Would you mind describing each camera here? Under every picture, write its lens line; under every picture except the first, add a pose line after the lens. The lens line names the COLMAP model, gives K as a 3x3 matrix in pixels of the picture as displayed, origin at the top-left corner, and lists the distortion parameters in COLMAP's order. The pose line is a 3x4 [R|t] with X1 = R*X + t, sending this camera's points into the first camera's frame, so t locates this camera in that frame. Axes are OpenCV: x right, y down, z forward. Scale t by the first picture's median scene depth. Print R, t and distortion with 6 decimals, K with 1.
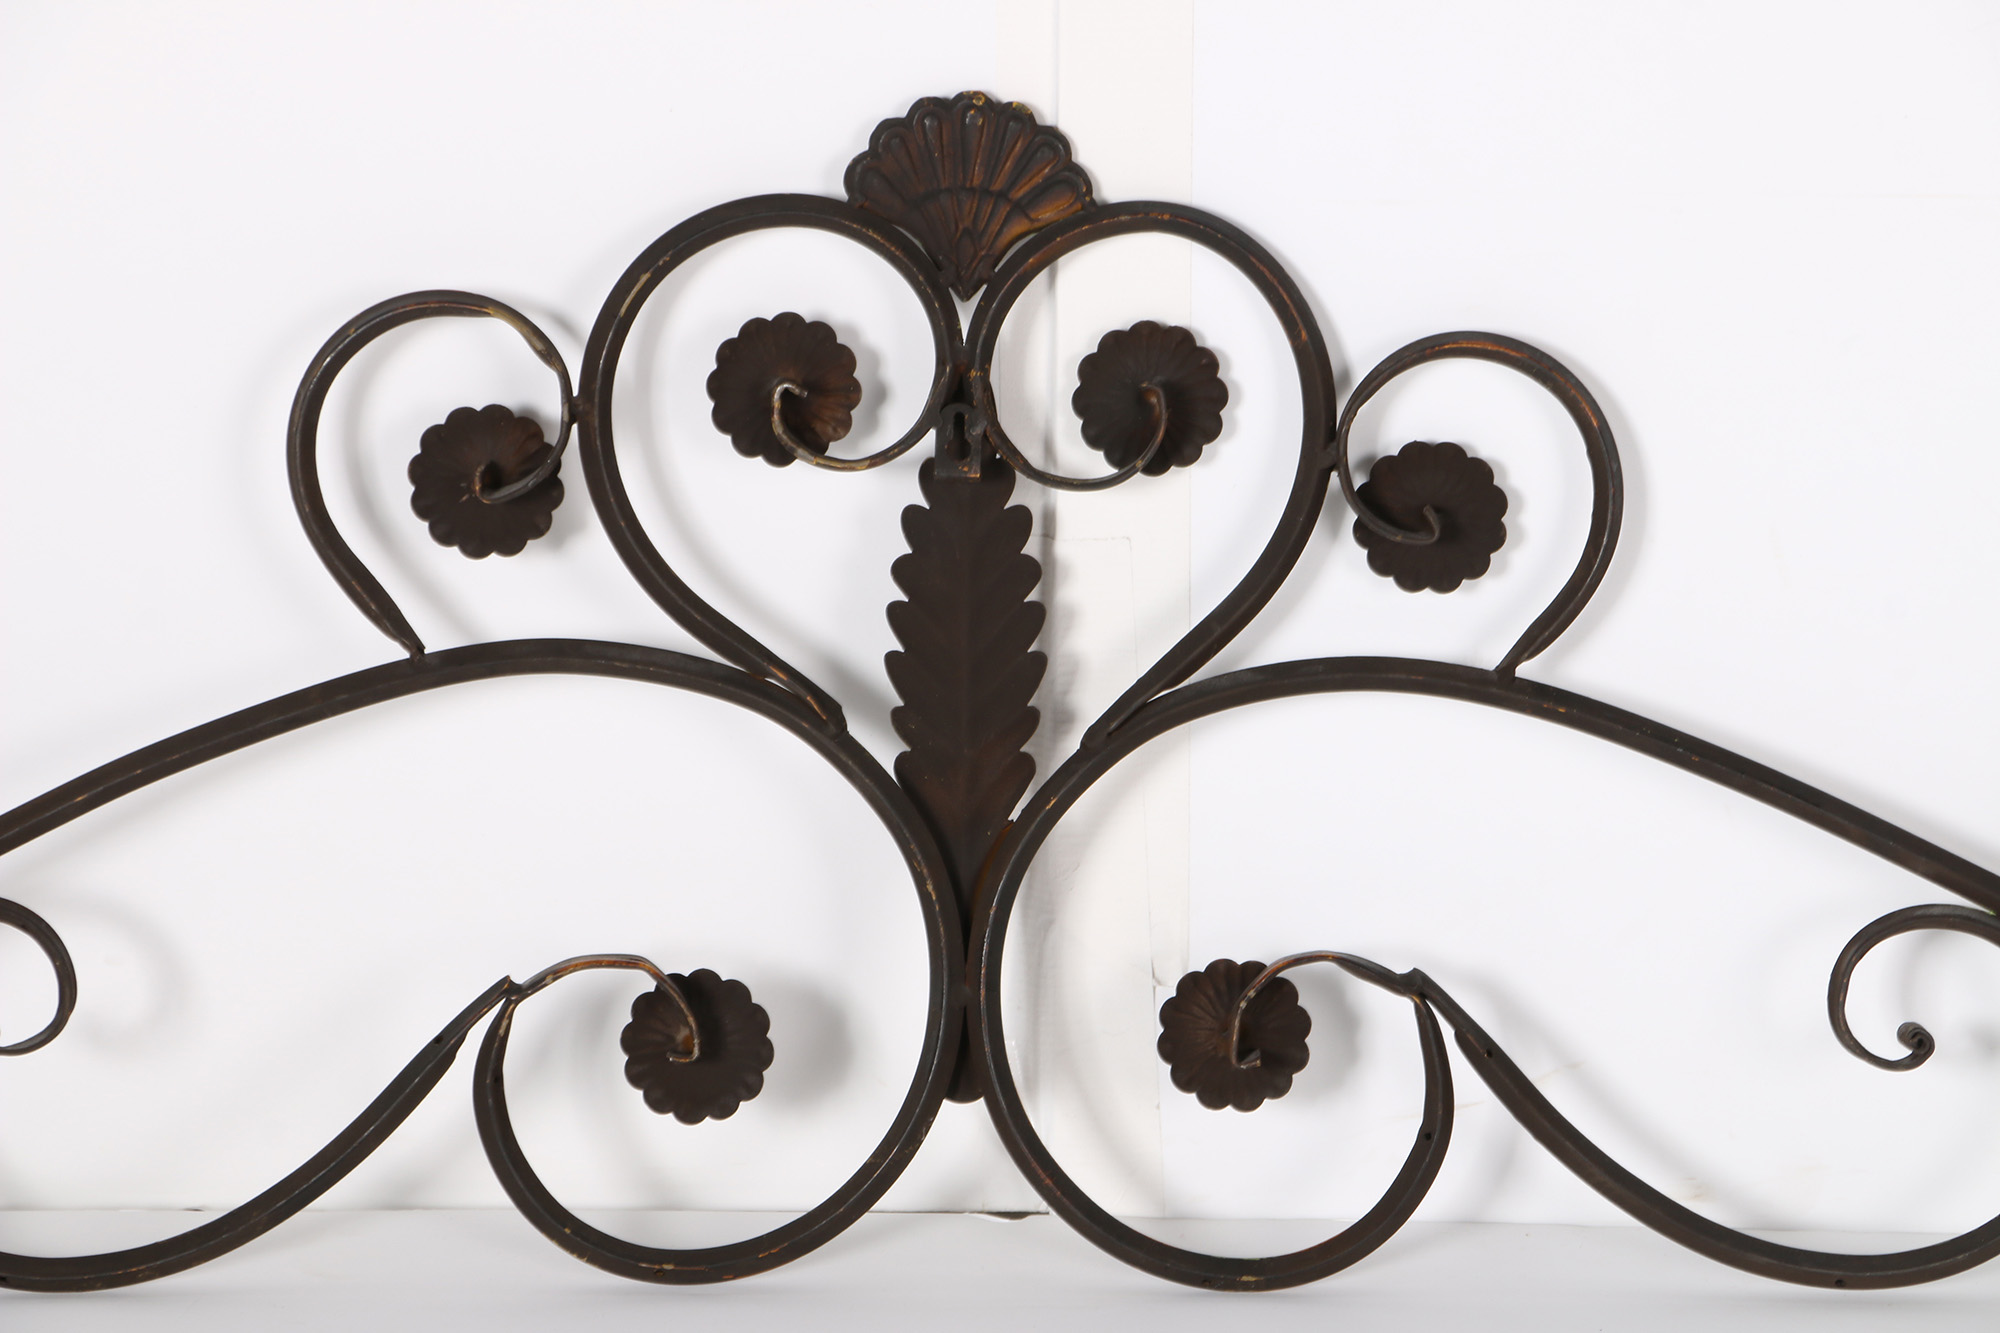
lens RADIAL K [[12264.2, 0, 962.5], [0, 12264.2, 678.0], [0, 0, 1]] dist [2.270515, 0.000000]
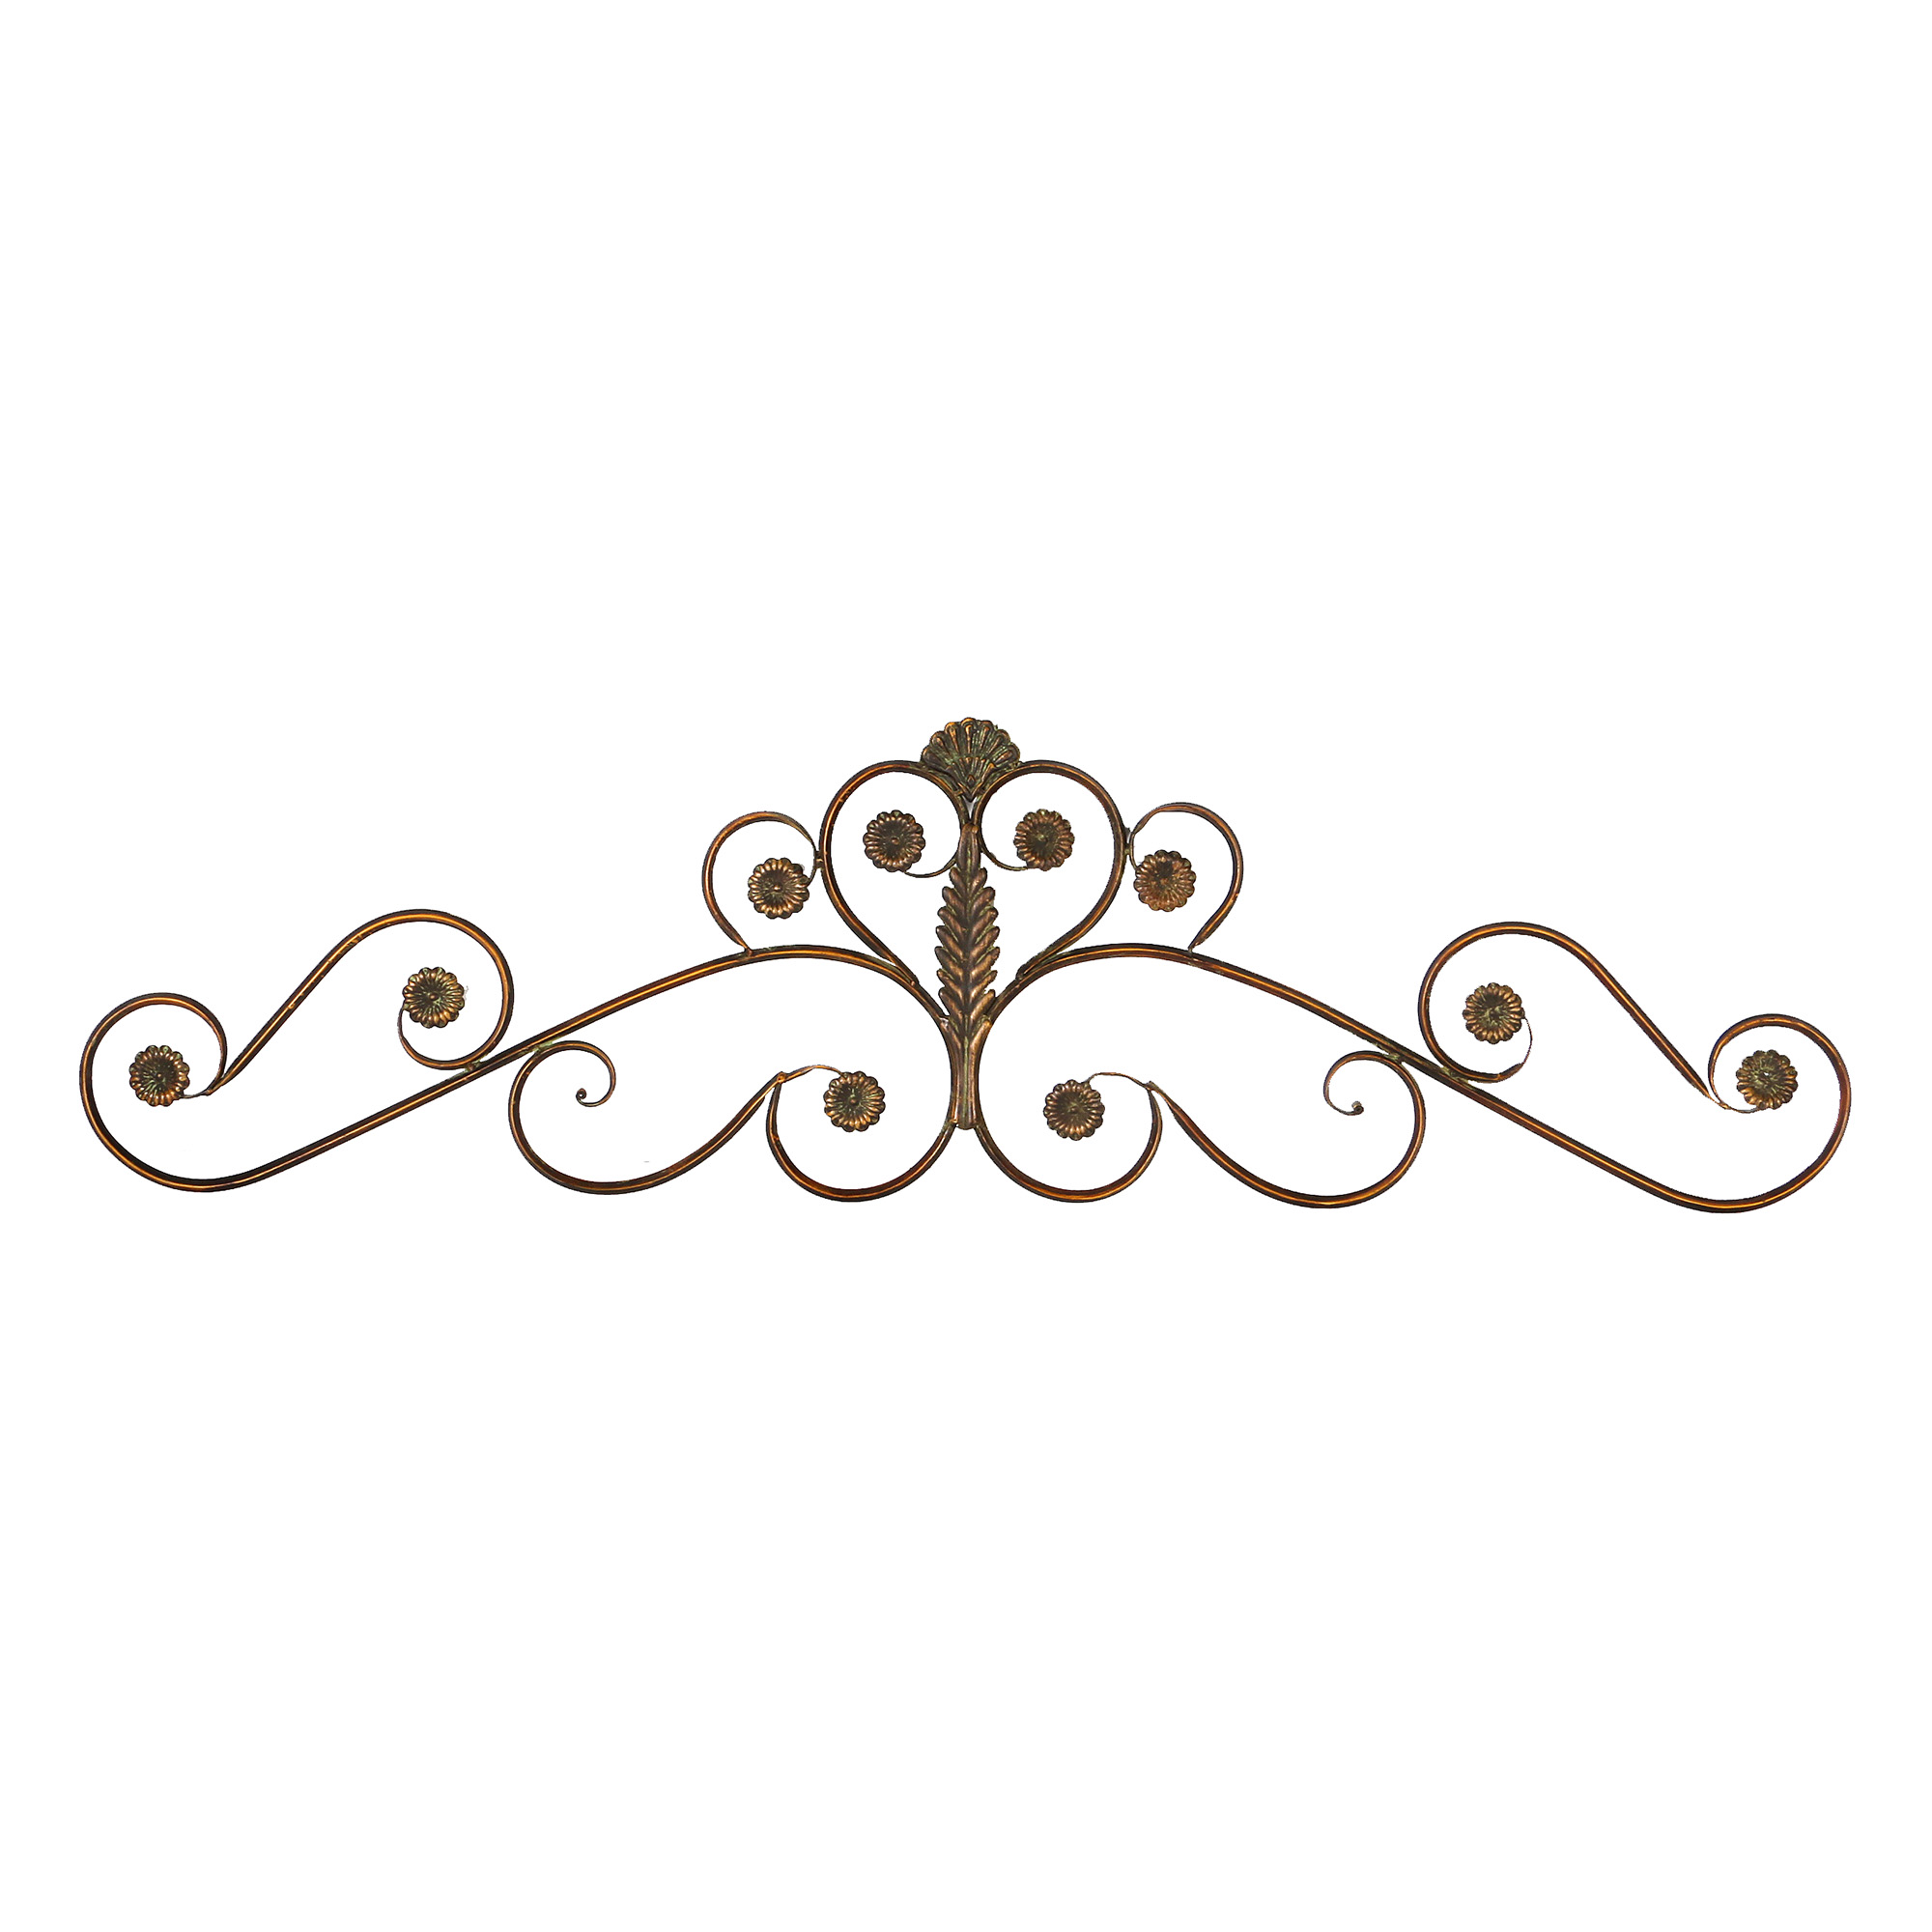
lens RADIAL K [[4472.8, 0, 963.5], [0, 4472.8, 973.1], [0, 0, 1]] dist [-0.358437, 0.000000]
pose [[0.999971, 0.007576, 0.000169, -0.000432], [-0.007576, 0.999971, 0.001263, 0.002249], [-0.000160, -0.001264, 0.999999, 0.101204]]
